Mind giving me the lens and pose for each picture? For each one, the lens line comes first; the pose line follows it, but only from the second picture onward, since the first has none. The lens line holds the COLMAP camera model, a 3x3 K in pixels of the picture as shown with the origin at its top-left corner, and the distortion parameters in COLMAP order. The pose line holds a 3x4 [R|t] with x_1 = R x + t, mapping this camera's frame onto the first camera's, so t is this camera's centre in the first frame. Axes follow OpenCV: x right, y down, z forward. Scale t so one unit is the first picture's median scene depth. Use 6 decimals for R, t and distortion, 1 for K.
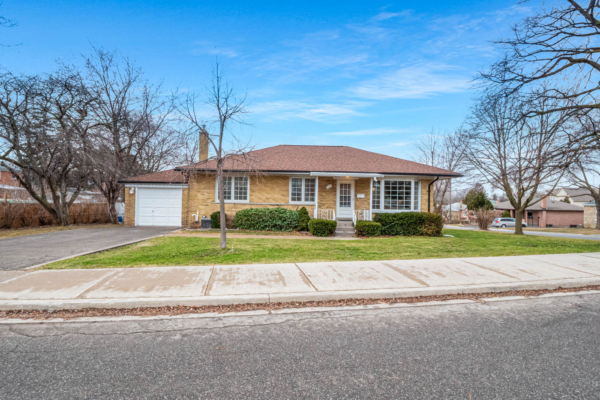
lens RADIAL K [[302.0, 0, 301.3], [0, 302.0, 202.5], [0, 0, 1]] dist [-0.019401, -0.002938]
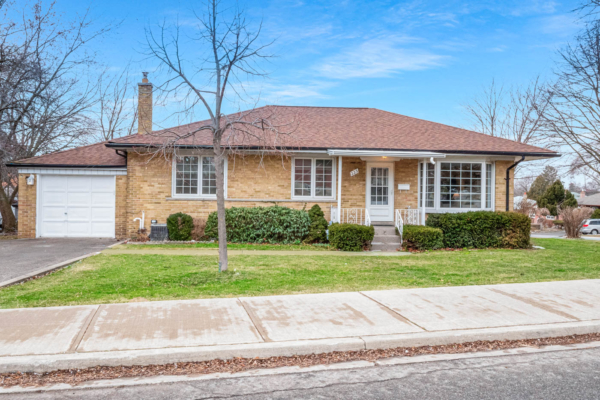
lens RADIAL K [[489.4, 0, 297.6], [0, 489.4, 197.6], [0, 0, 1]] dist [-0.012646, 0.005814]
pose [[0.997720, -0.006029, 0.067224, -0.106558], [0.006008, 0.999982, 0.000502, -0.001156], [-0.067226, -0.000097, 0.997738, -0.020255]]
